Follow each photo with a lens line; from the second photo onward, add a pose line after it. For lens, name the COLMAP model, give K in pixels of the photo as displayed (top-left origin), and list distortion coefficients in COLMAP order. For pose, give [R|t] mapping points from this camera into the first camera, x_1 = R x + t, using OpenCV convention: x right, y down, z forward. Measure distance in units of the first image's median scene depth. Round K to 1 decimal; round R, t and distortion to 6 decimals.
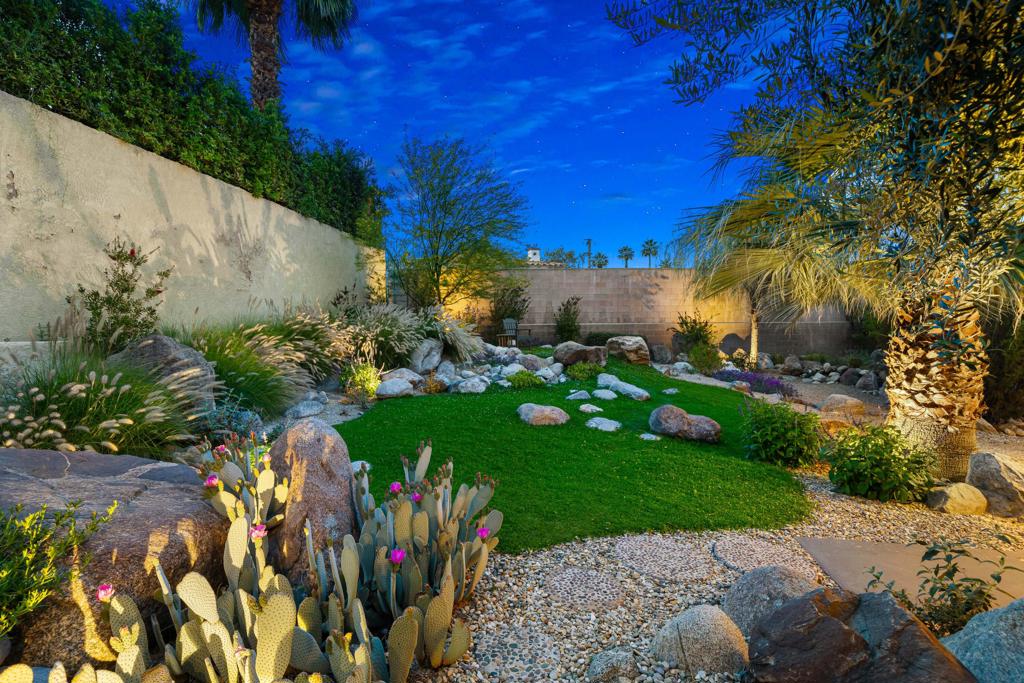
lens RADIAL K [[474.7, 0, 512.0], [0, 474.7, 341.5], [0, 0, 1]] dist [0.004844, 0.000008]
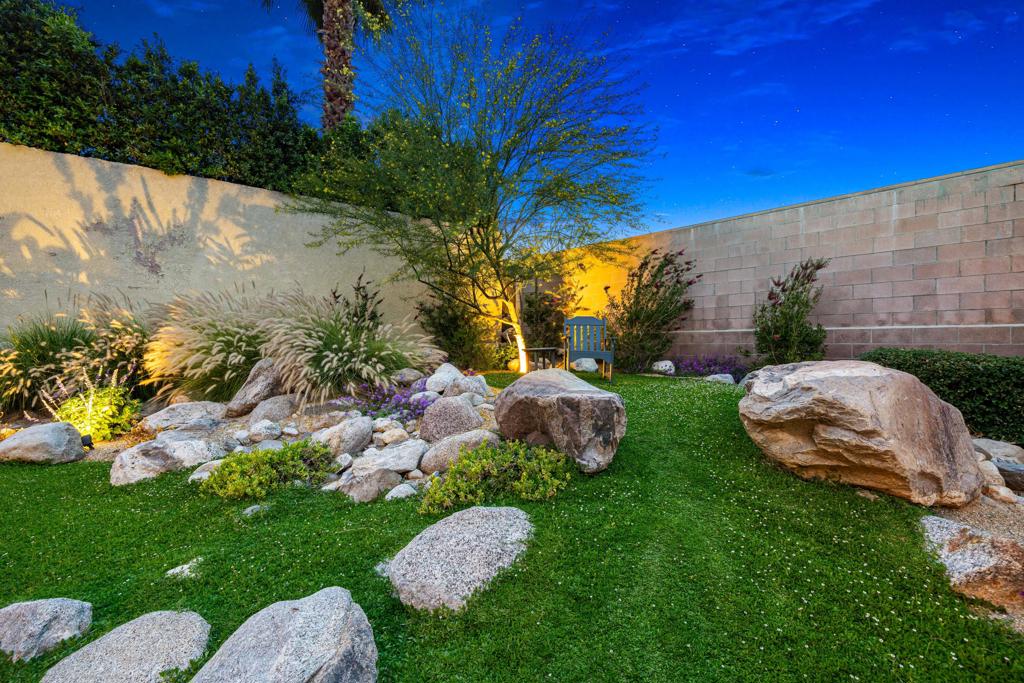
lens RADIAL K [[422.8, 0, 505.9], [0, 422.8, 341.6], [0, 0, 1]] dist [0.000285, 0.000084]
pose [[0.661352, 0.008316, -0.750029, 0.398997], [-0.028805, 0.999482, -0.014318, -0.018717], [0.749522, 0.031074, 0.661250, 0.945878]]
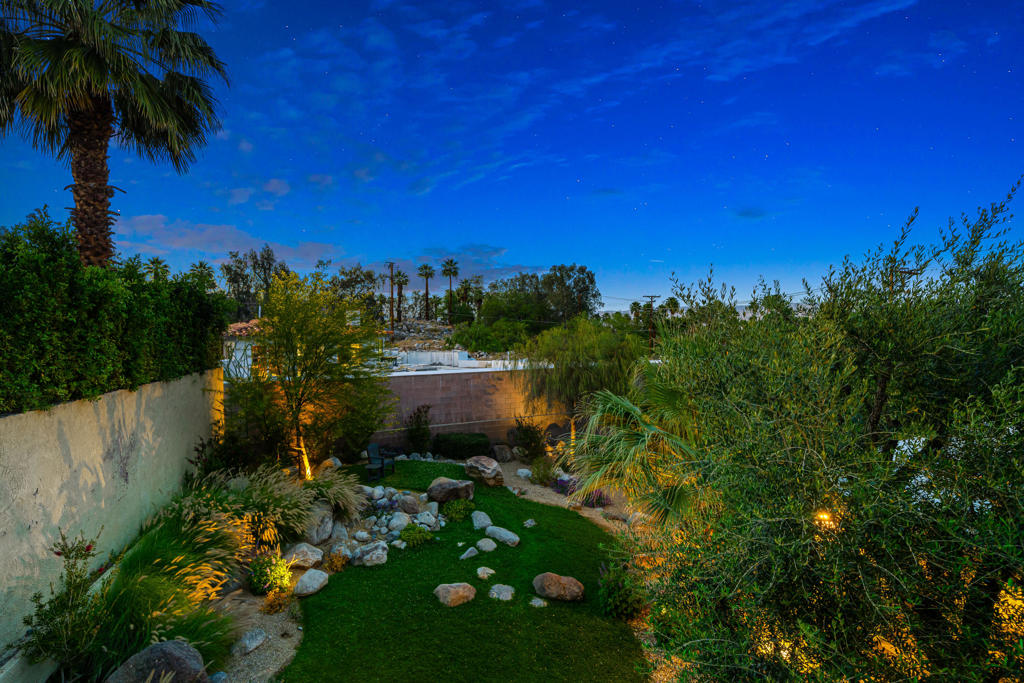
lens RADIAL K [[505.4, 0, 515.7], [0, 505.4, 342.6], [0, 0, 1]] dist [-0.000539, 0.000796]
pose [[0.912407, -0.008038, 0.409205, -0.251443], [0.014670, 0.999807, -0.013072, -0.369793], [-0.409021, 0.017930, 0.912349, -0.220679]]
